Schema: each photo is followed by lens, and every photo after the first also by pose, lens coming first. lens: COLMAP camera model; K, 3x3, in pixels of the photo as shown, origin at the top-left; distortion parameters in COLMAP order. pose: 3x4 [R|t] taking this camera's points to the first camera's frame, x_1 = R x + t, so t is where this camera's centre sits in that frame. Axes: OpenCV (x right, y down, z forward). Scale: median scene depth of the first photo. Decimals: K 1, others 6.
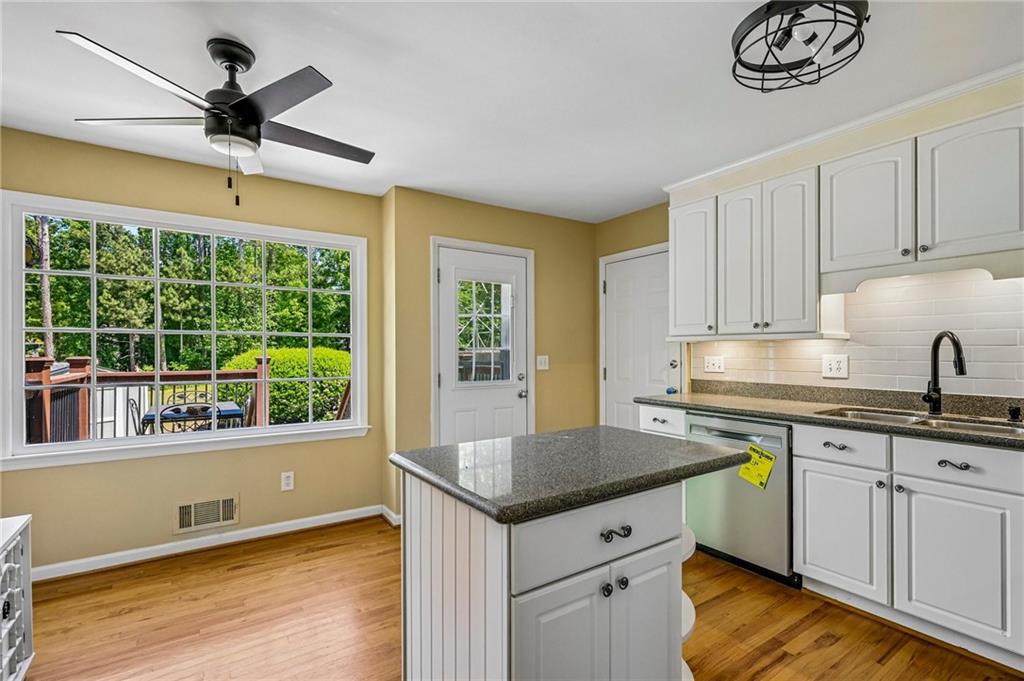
lens RADIAL K [[481.9, 0, 513.4], [0, 481.9, 345.3], [0, 0, 1]] dist [0.006110, -0.000984]
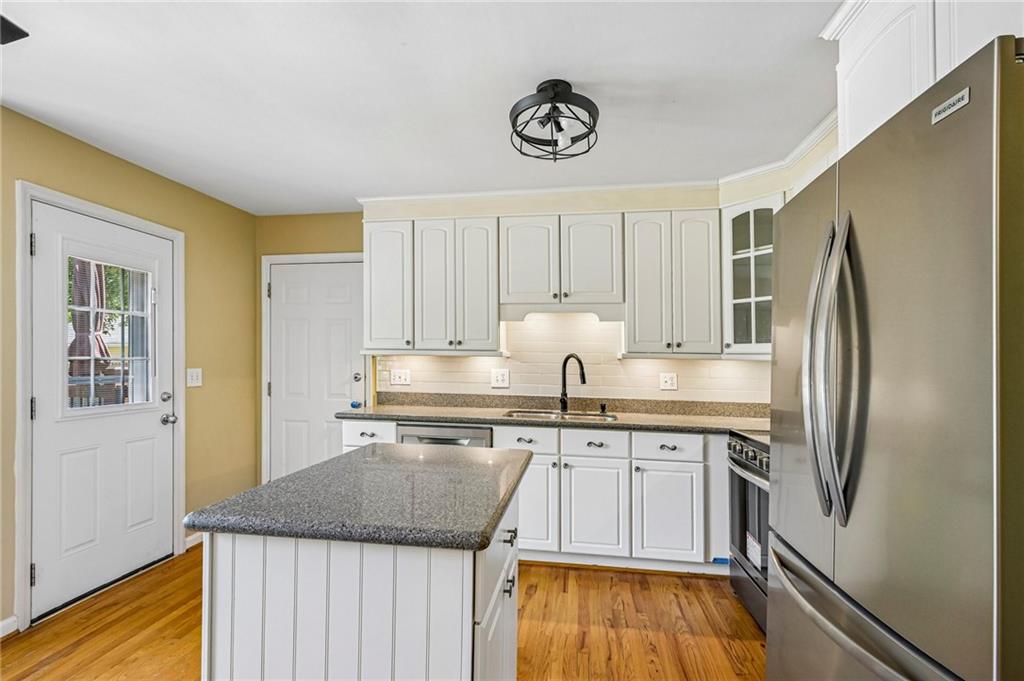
lens RADIAL K [[481.9, 0, 511.7], [0, 481.9, 363.7], [0, 0, 1]] dist [0.006110, -0.000984]
pose [[0.687113, 0.006232, 0.726524, -0.227197], [-0.020827, 0.999721, 0.011122, -0.008659], [-0.726252, -0.022774, 0.687051, 0.110285]]
